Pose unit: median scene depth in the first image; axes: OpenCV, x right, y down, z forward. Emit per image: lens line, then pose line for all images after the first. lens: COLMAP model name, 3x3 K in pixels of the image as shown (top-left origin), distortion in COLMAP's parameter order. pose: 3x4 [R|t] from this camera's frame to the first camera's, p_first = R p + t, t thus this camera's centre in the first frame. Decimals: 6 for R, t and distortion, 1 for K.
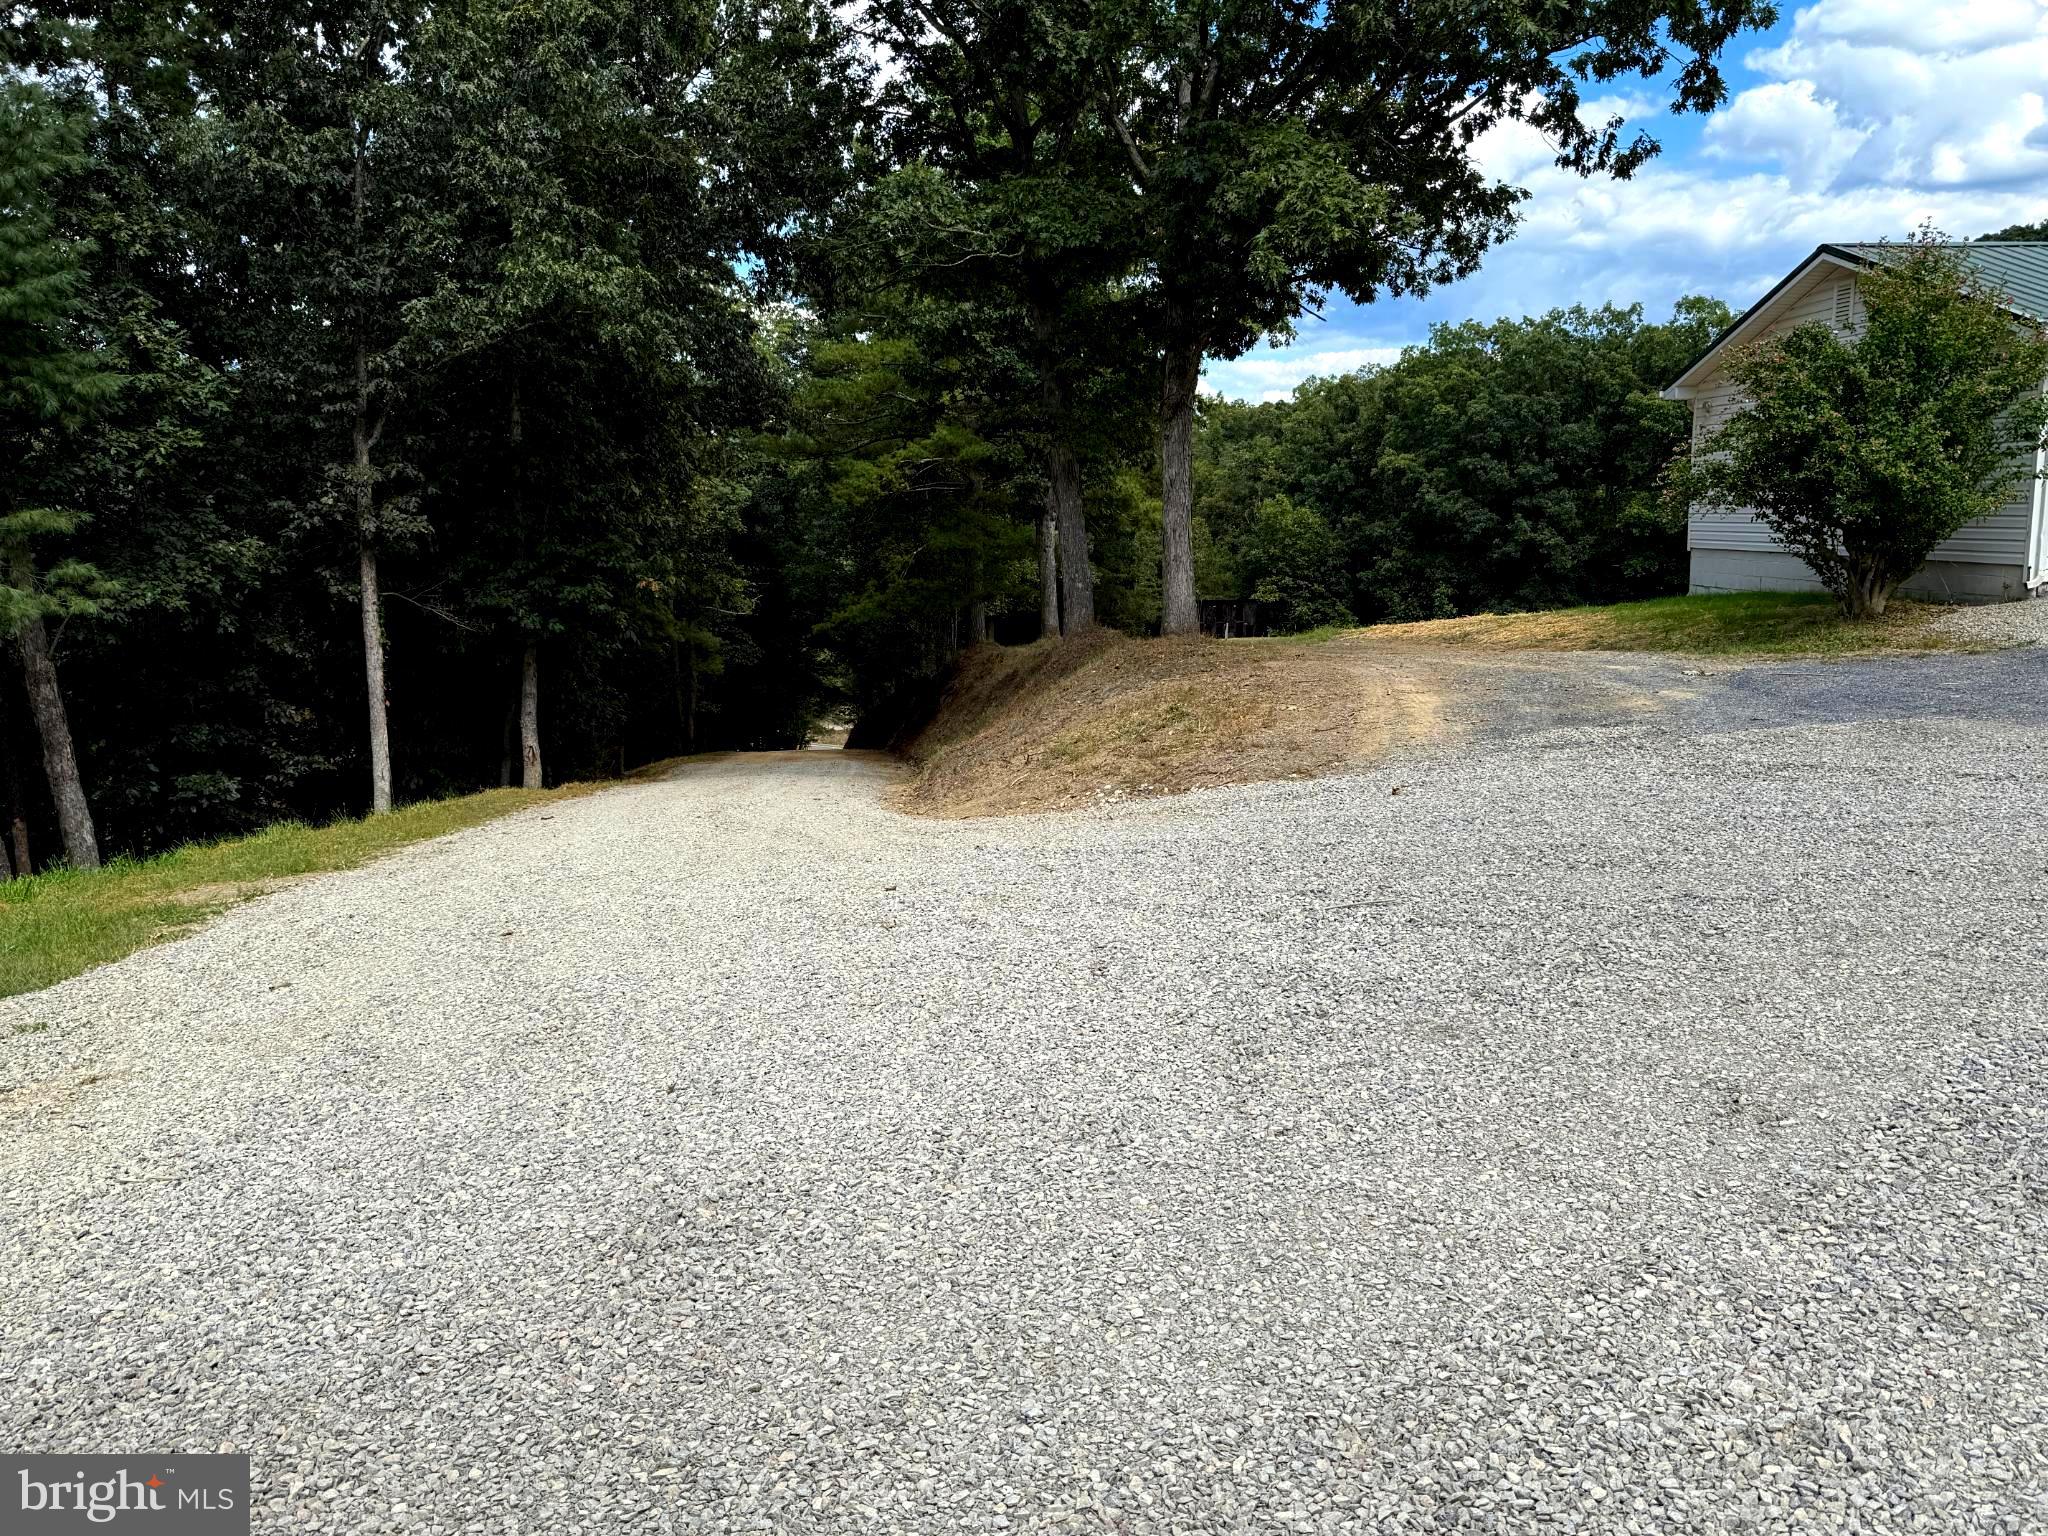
lens RADIAL K [[1594.7, 0, 1024.0], [0, 1594.7, 768.0], [0, 0, 1]] dist [0.009036, -0.005496]
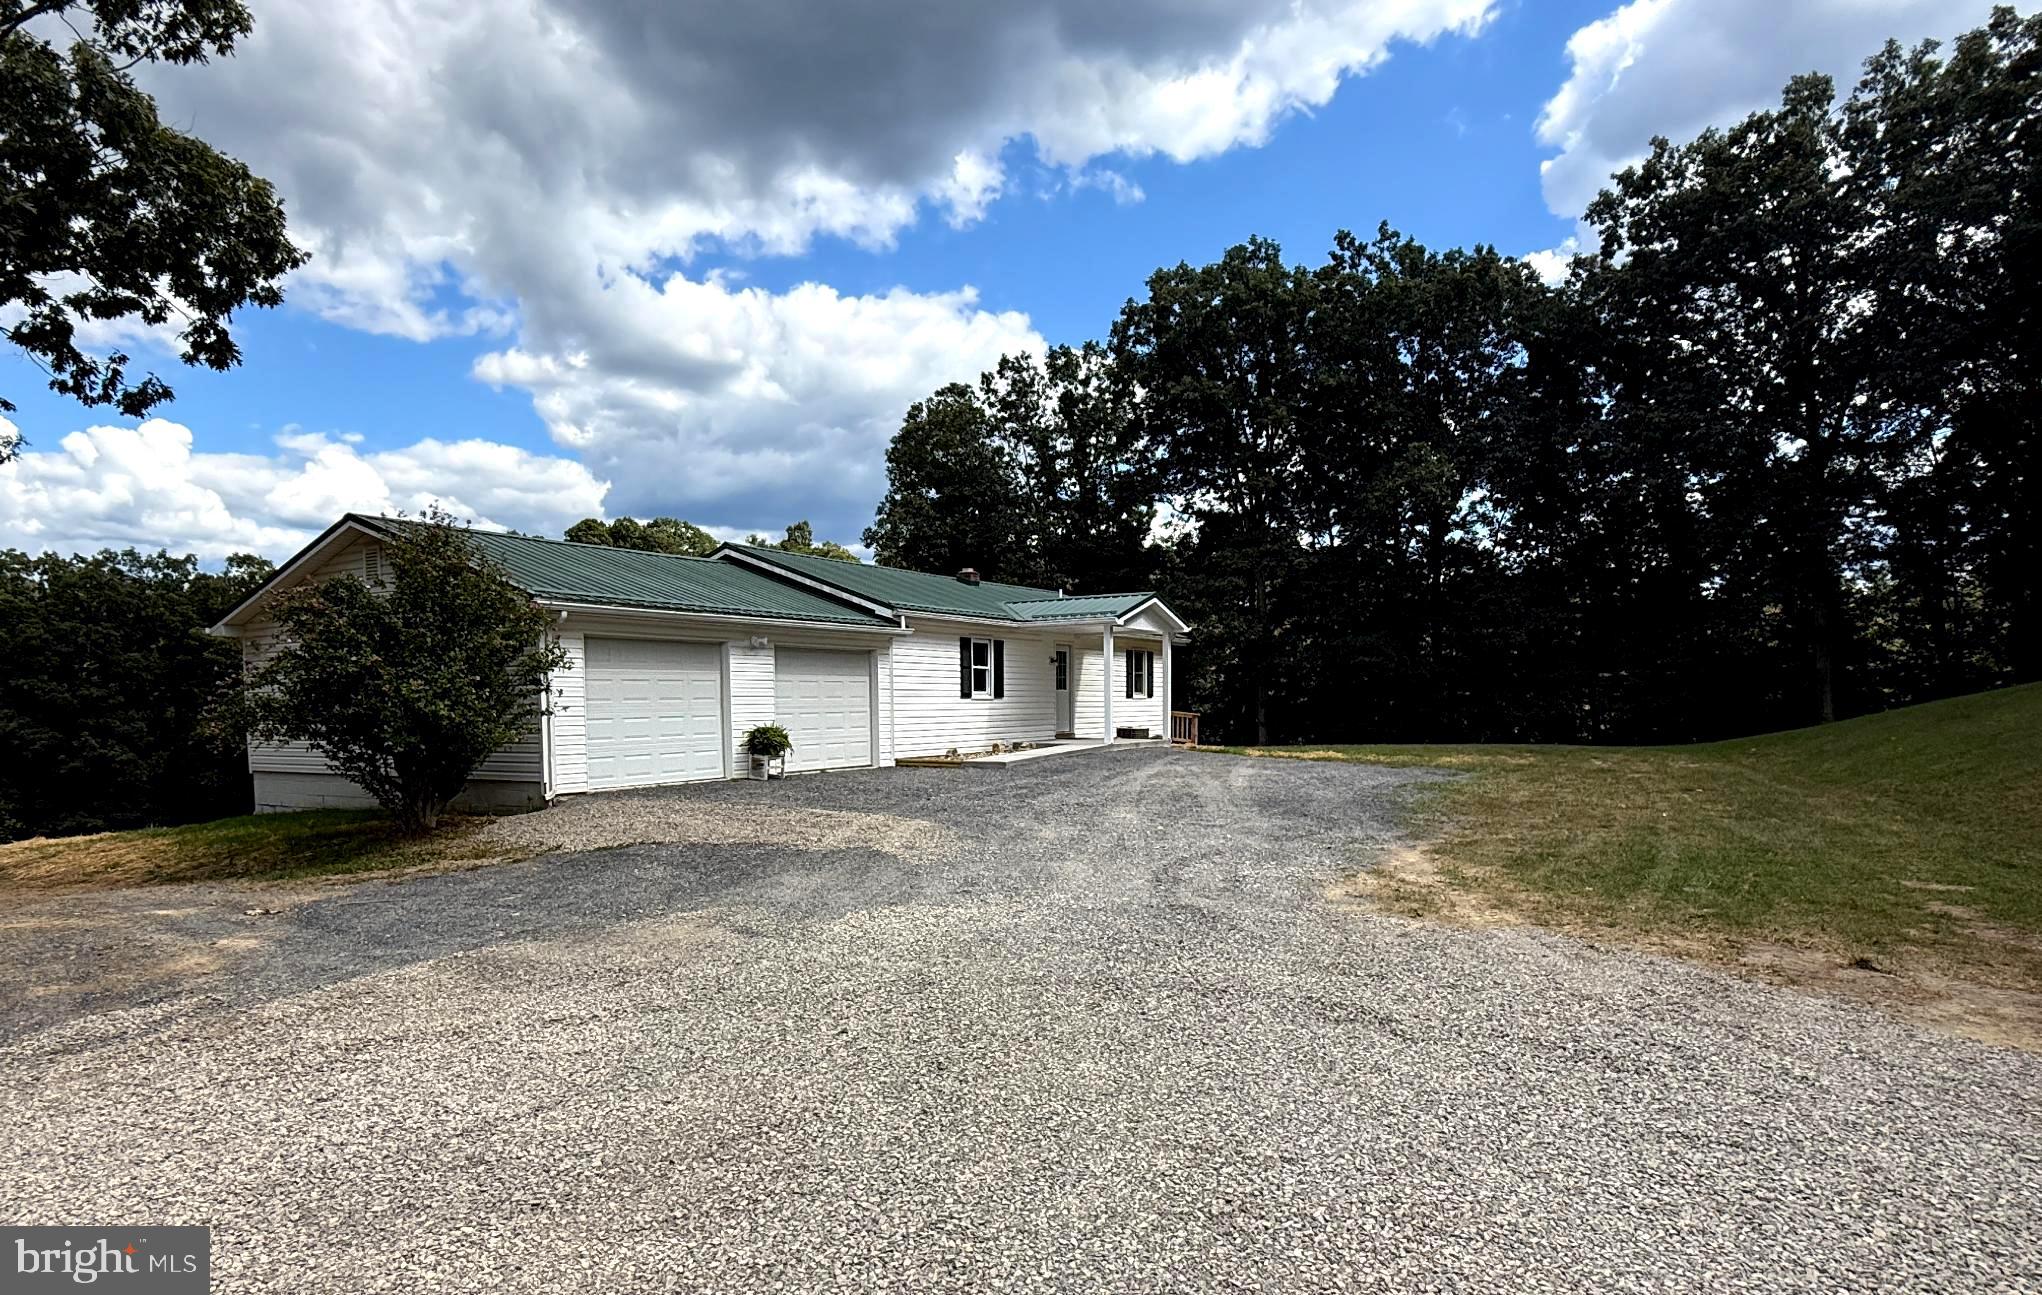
lens RADIAL K [[1170.7, 0, 1029.1], [0, 1170.7, 774.8], [0, 0, 1]] dist [-0.003961, -0.000653]
pose [[0.564556, -0.038023, 0.824518, 0.080660], [0.133853, 0.989933, -0.046000, -0.037766], [-0.814469, 0.136334, 0.563962, 0.162839]]
